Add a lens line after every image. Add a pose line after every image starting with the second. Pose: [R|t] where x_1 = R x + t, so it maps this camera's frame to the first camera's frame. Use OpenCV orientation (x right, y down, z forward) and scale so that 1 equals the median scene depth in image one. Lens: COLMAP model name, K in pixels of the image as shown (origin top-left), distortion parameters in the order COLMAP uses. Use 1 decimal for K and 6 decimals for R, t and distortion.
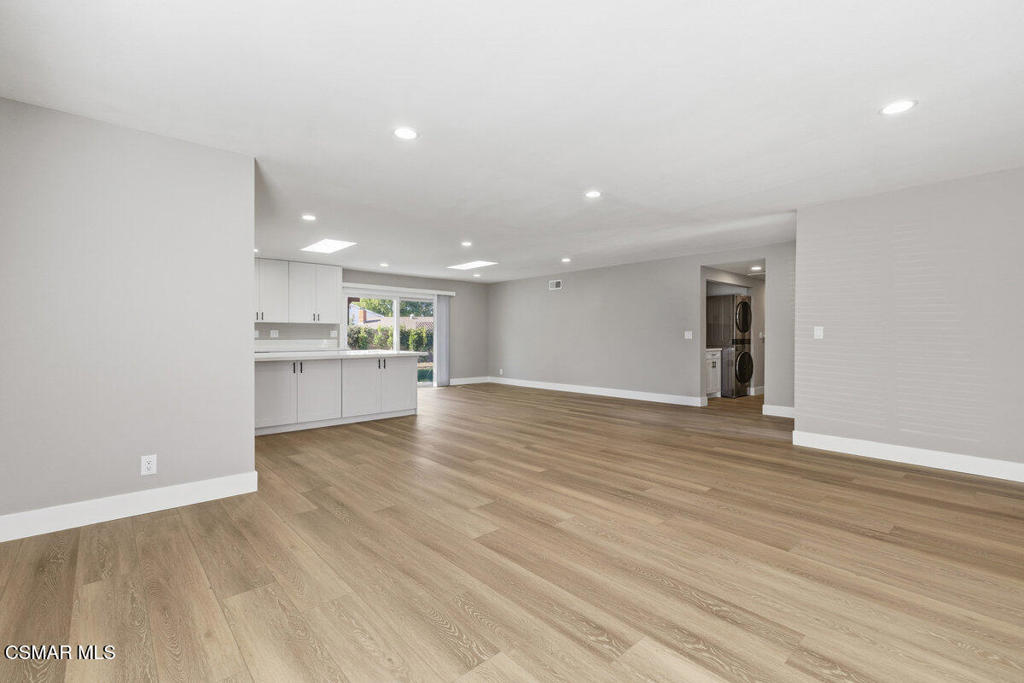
lens RADIAL K [[451.5, 0, 512.0], [0, 451.5, 341.5], [0, 0, 1]] dist [0.001325, 0.000032]
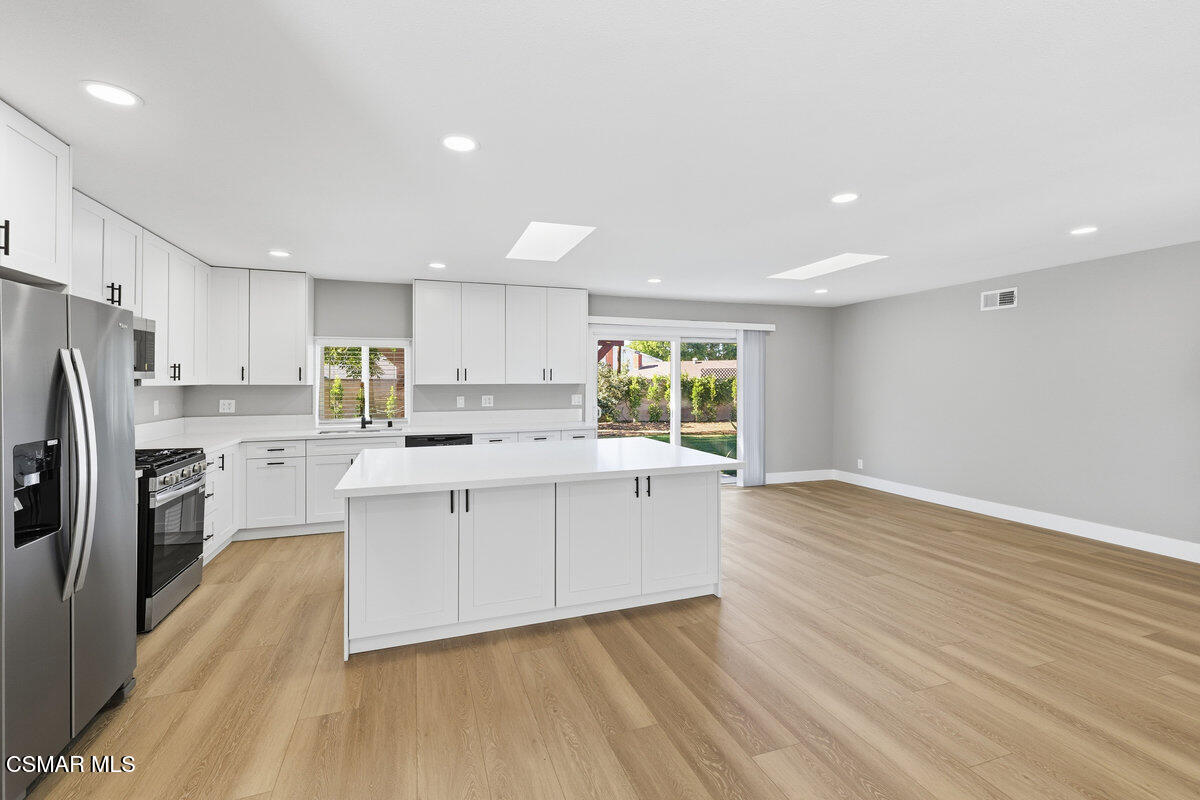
lens RADIAL K [[521.6, 0, 596.2], [0, 521.6, 381.3], [0, 0, 1]] dist [0.003146, 0.000241]
pose [[0.919756, -0.003204, -0.392478, -0.072591], [-0.001832, 0.999921, -0.012457, -0.027267], [0.392487, 0.012177, 0.919677, 0.287571]]
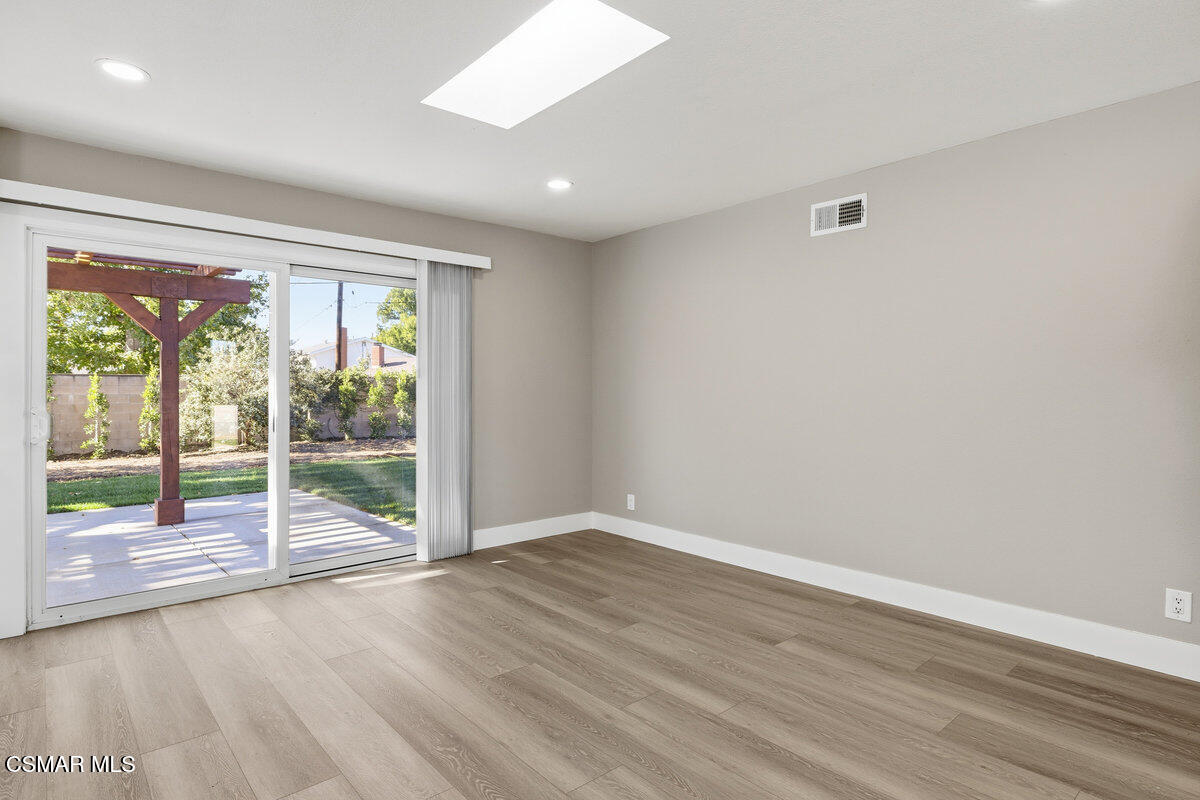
lens RADIAL K [[636.0, 0, 595.8], [0, 636.0, 386.5], [0, 0, 1]] dist [-0.001562, -0.000574]
pose [[0.999838, -0.001274, -0.017940, -0.042688], [0.001063, 0.999930, -0.011747, -0.013332], [0.017953, 0.011726, 0.999770, 0.544537]]
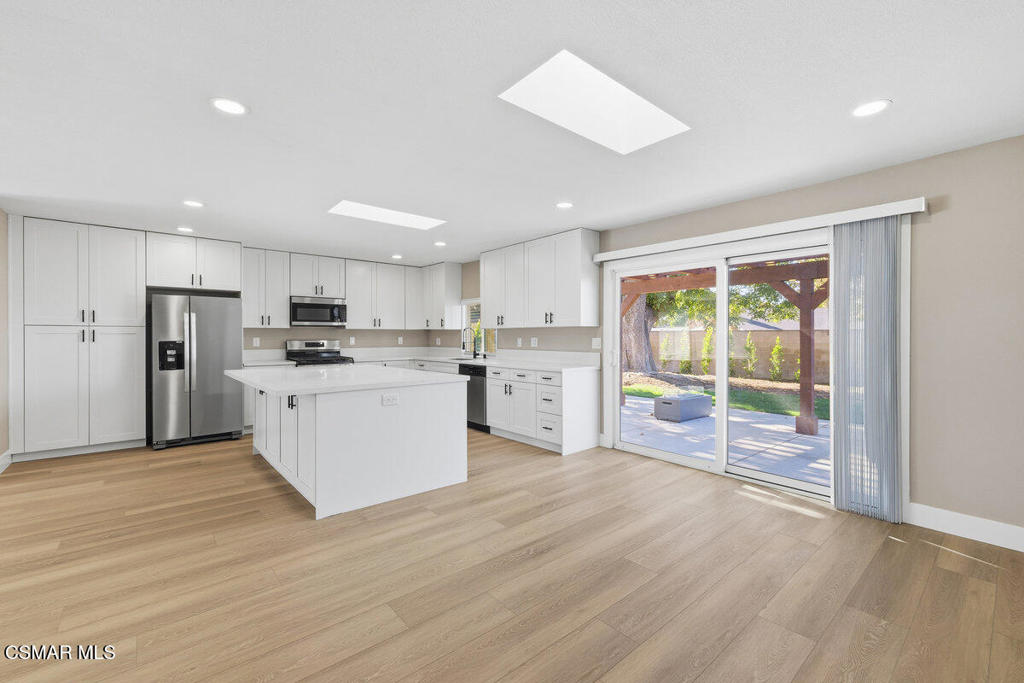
lens RADIAL K [[431.7, 0, 515.0], [0, 431.7, 335.9], [0, 0, 1]] dist [0.004038, 0.000142]
pose [[-0.030782, -0.002411, -0.999523, 0.145406], [-0.013299, 0.999910, -0.002002, -0.019634], [0.999438, 0.013231, -0.030811, 0.741999]]
